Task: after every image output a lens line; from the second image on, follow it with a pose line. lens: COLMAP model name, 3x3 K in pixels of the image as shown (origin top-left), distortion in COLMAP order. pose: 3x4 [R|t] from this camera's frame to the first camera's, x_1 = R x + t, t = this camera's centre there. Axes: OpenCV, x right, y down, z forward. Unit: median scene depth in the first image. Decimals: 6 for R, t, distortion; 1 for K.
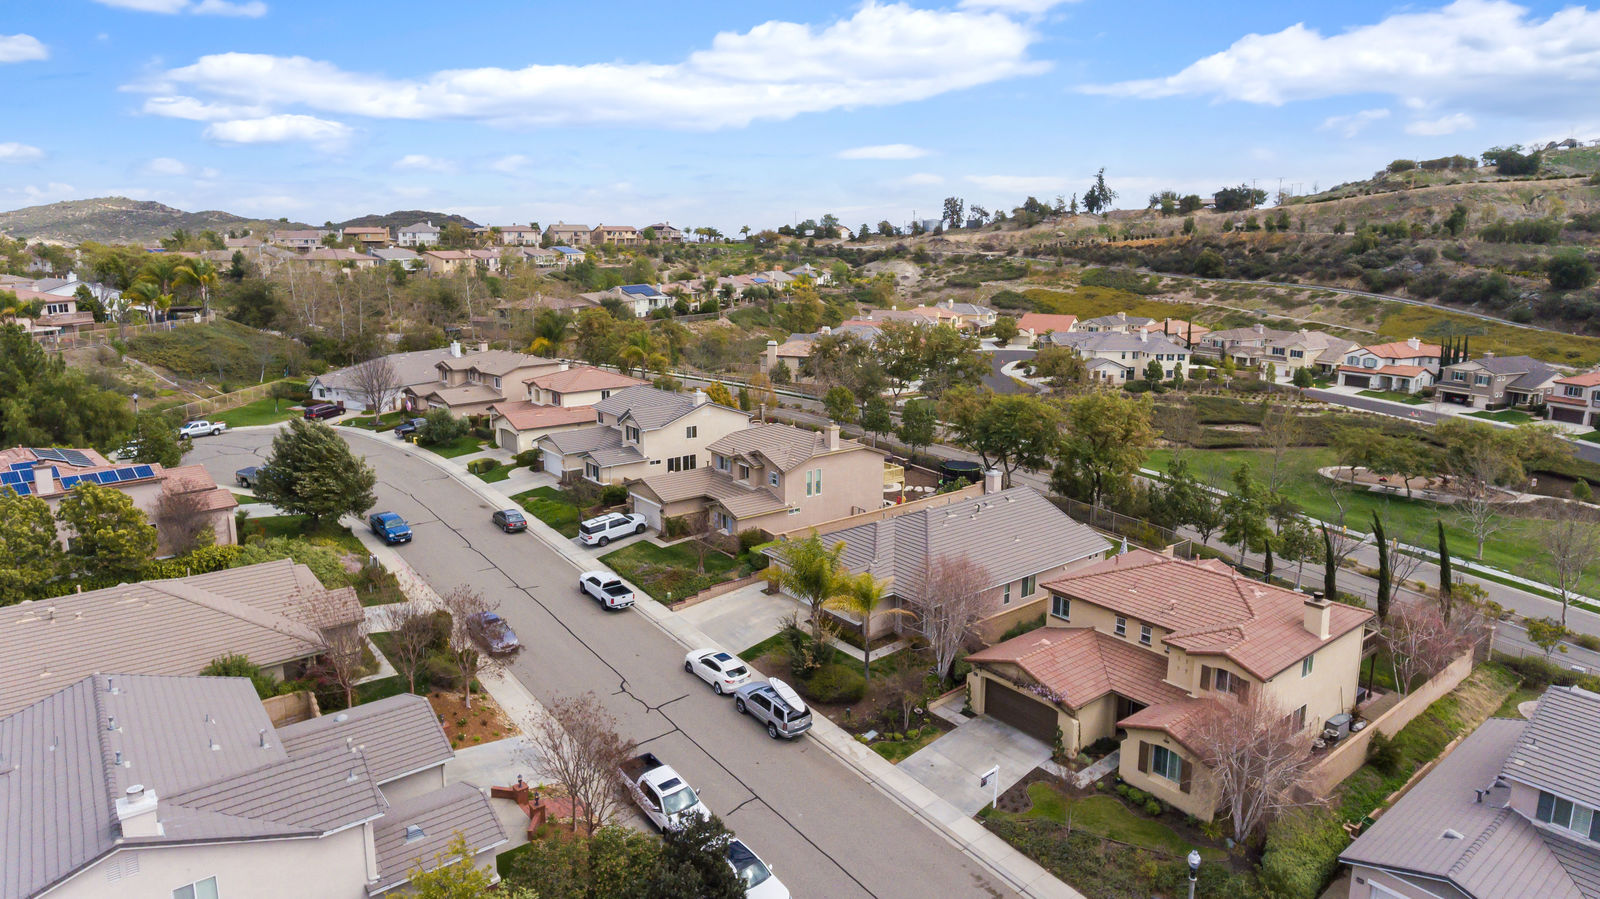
lens RADIAL K [[933.1, 0, 795.5], [0, 933.1, 447.9], [0, 0, 1]] dist [-0.003387, 0.002216]
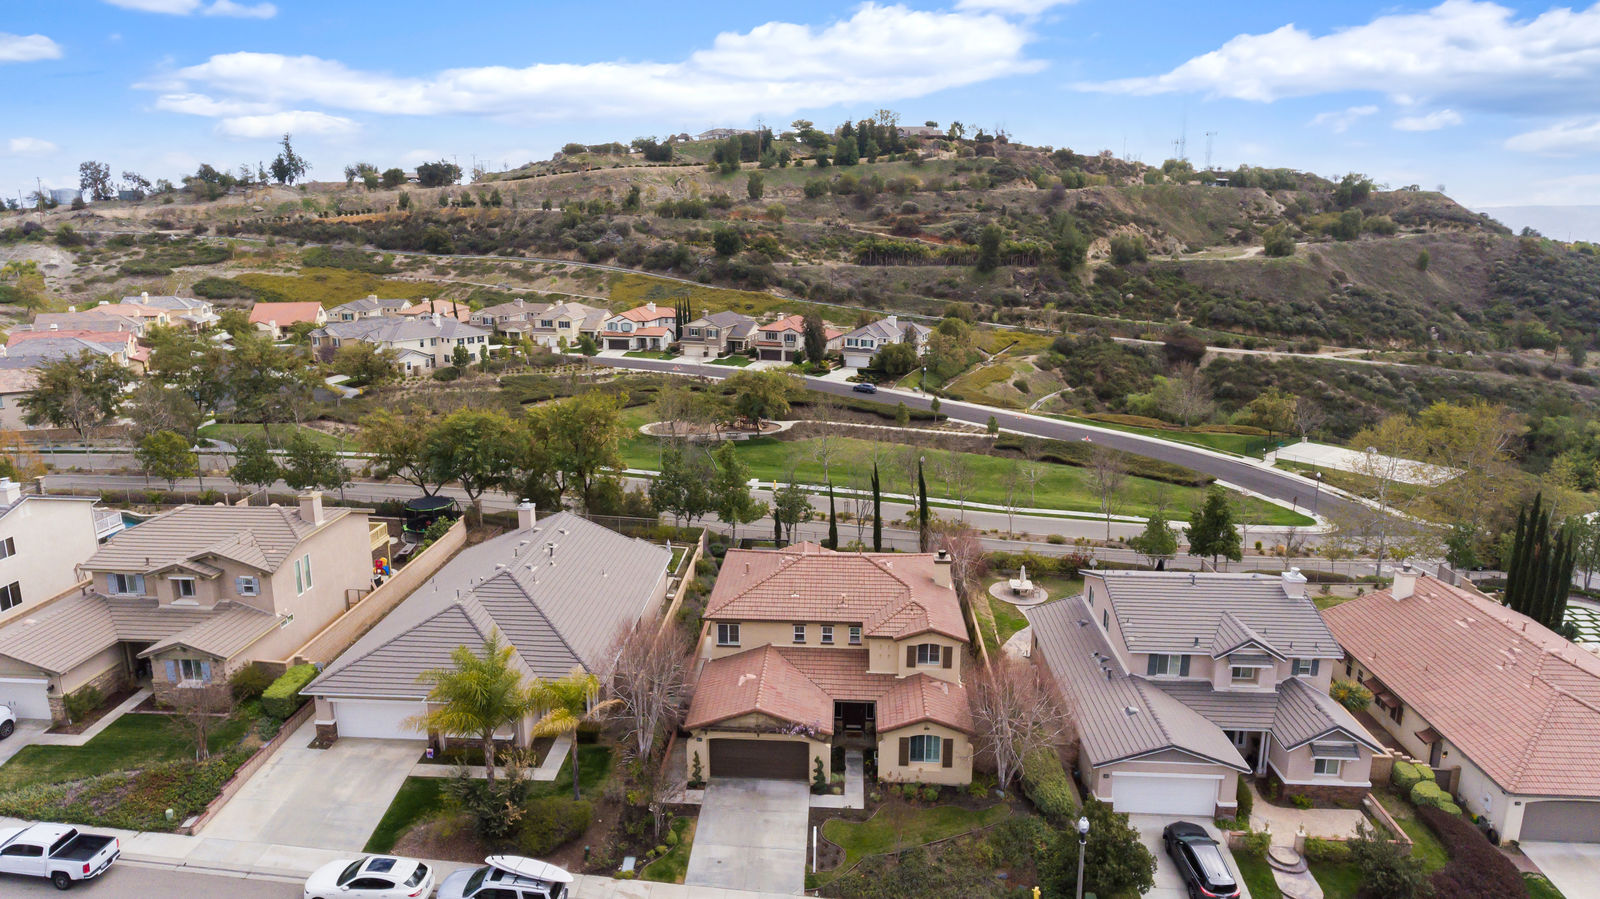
lens RADIAL K [[933.1, 0, 793.2], [0, 933.1, 441.2], [0, 0, 1]] dist [-0.003387, 0.002216]
pose [[0.668948, -0.177329, 0.721847, -0.081667], [0.160353, 0.982687, 0.092805, -0.025196], [-0.725807, 0.053669, 0.685802, 0.075720]]
